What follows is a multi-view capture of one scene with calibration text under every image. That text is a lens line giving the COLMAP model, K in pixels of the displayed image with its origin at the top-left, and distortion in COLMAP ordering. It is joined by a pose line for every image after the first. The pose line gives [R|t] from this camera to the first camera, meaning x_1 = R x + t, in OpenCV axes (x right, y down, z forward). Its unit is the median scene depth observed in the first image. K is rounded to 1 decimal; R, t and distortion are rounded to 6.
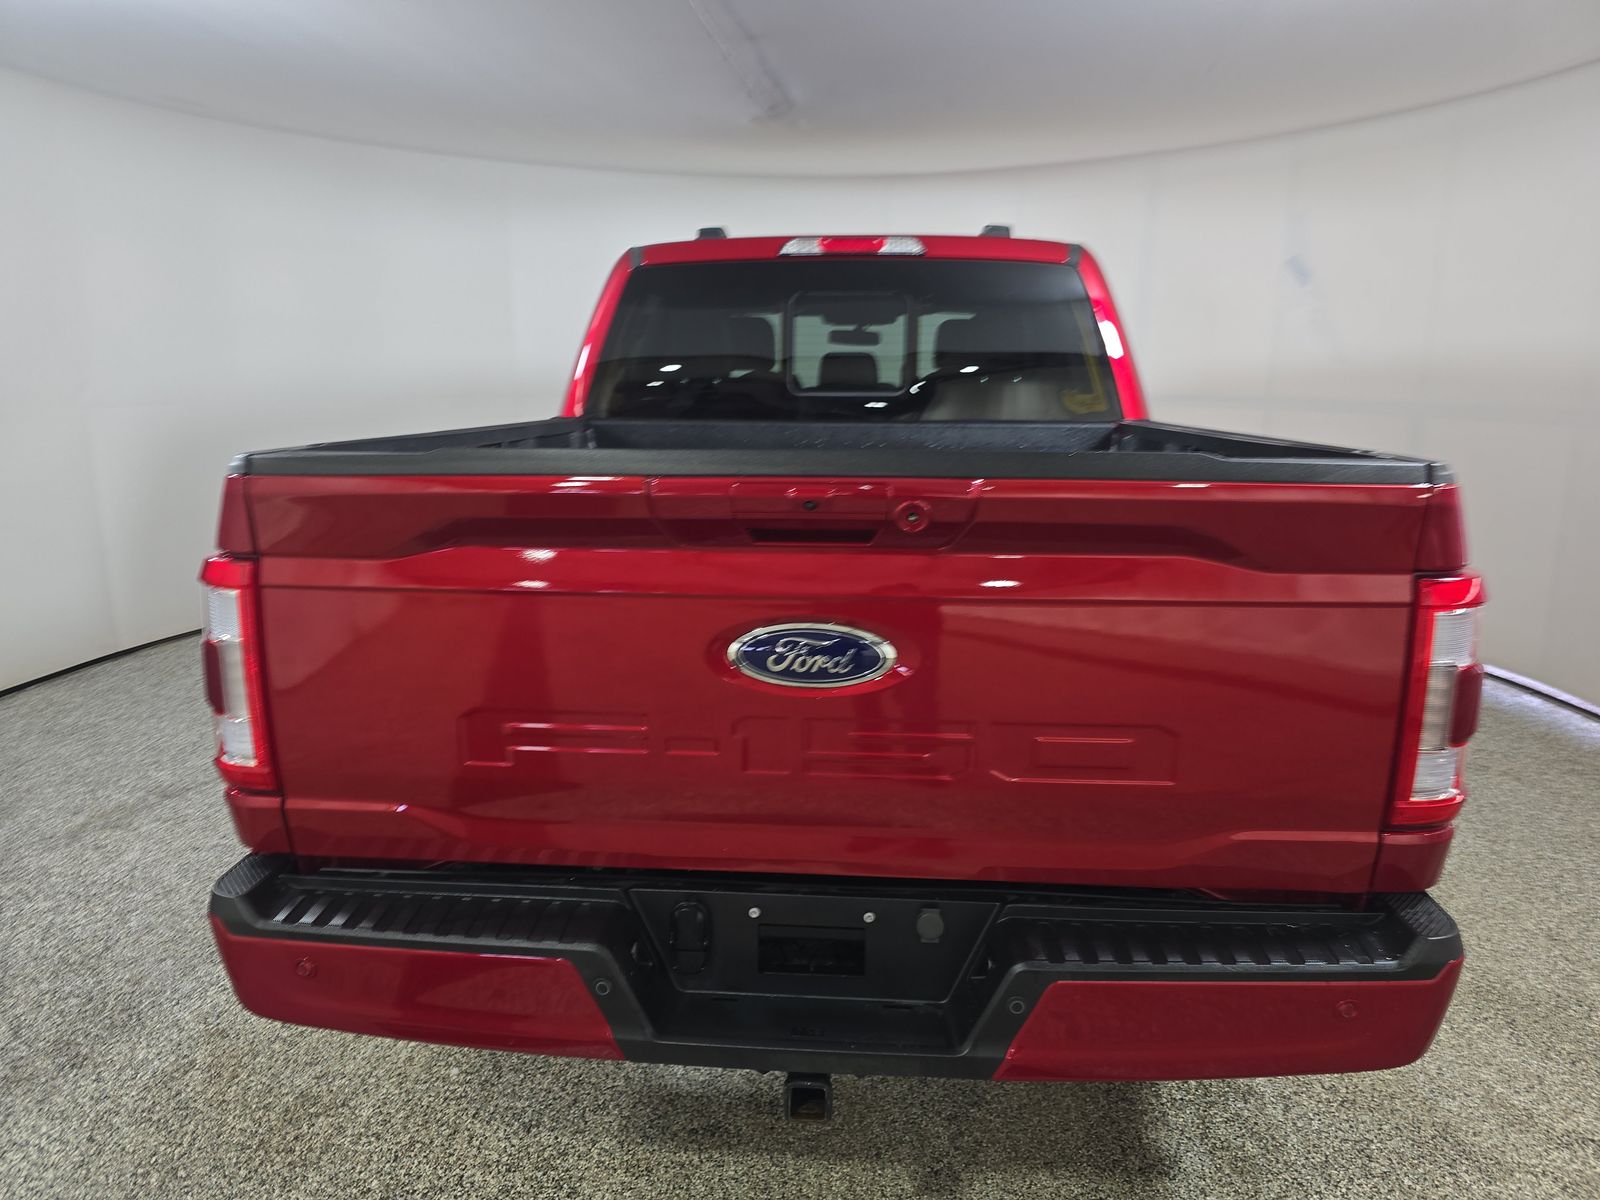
lens RADIAL K [[1101.1, 0, 800.0], [0, 1101.1, 600.0], [0, 0, 1]] dist [0.024048, -0.029277]
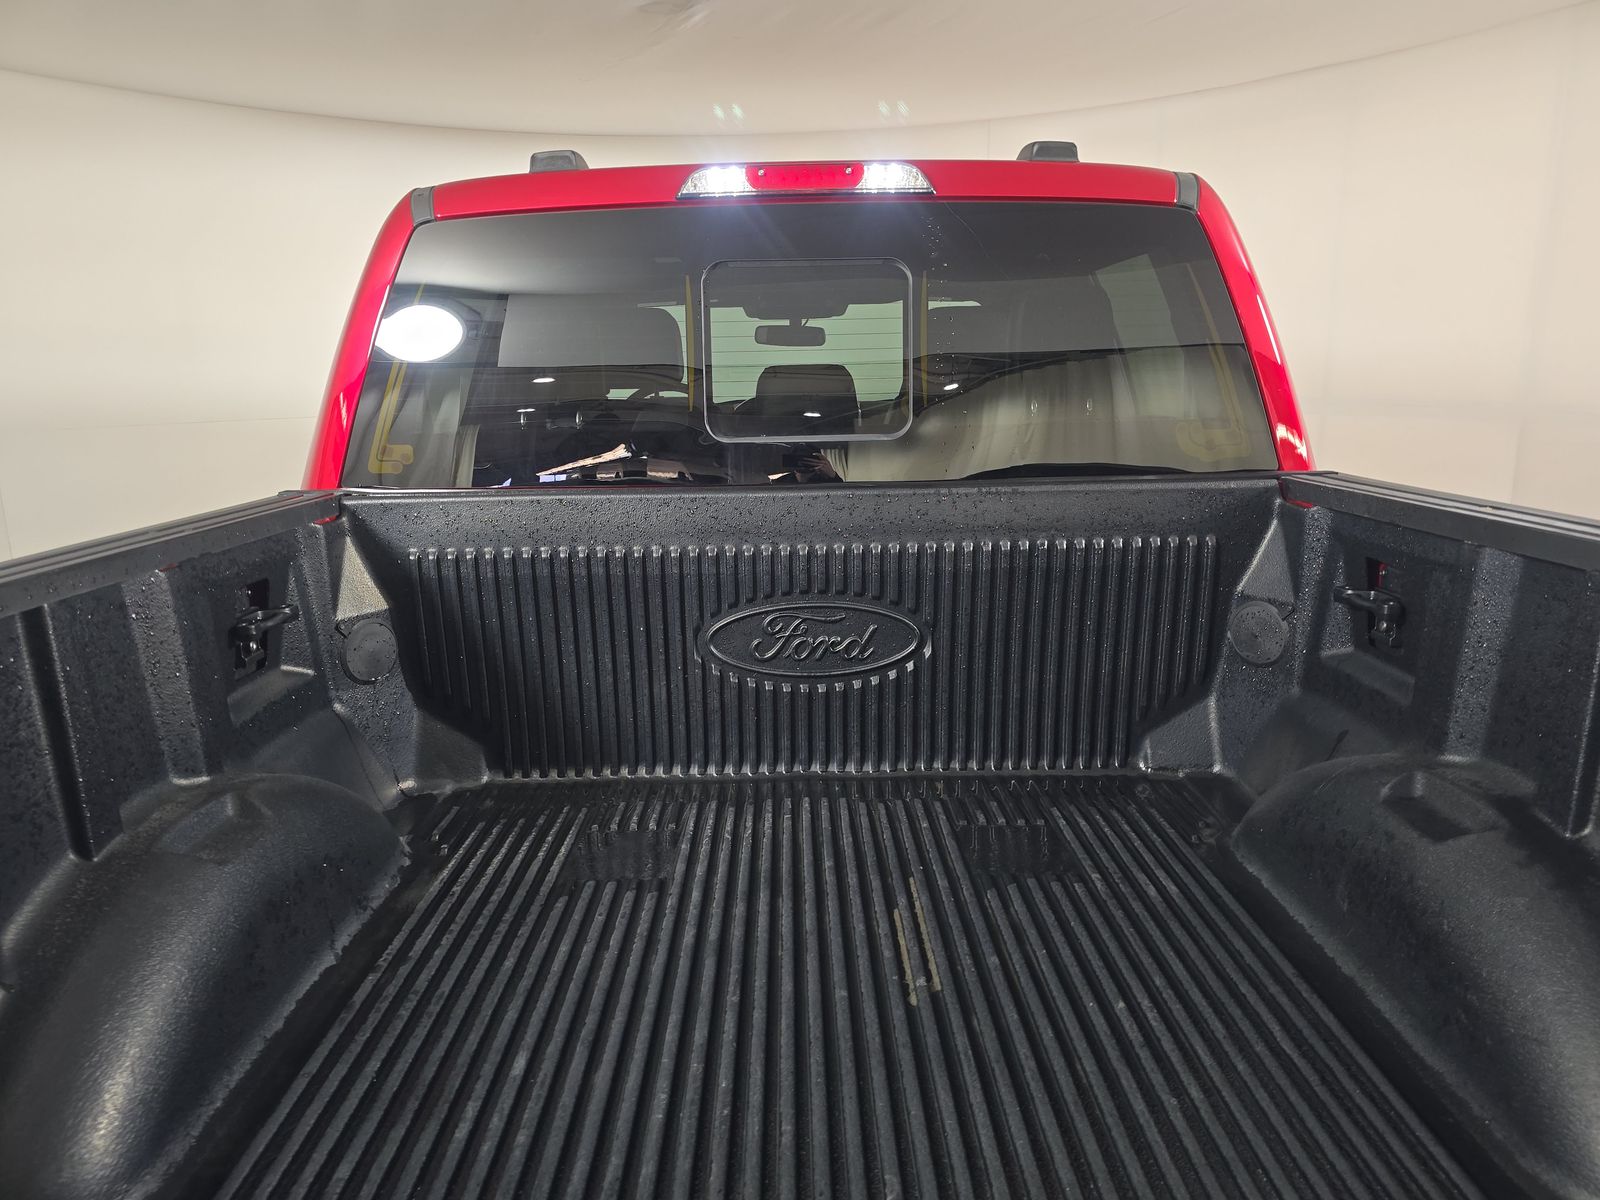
lens RADIAL K [[1101.1, 0, 800.0], [0, 1101.1, 600.0], [0, 0, 1]] dist [0.024048, -0.029277]
pose [[0.996678, -0.039513, 0.071216, -0.005616], [0.039091, 0.999209, 0.007315, -0.107191], [-0.071449, -0.004506, 0.997434, 0.424319]]
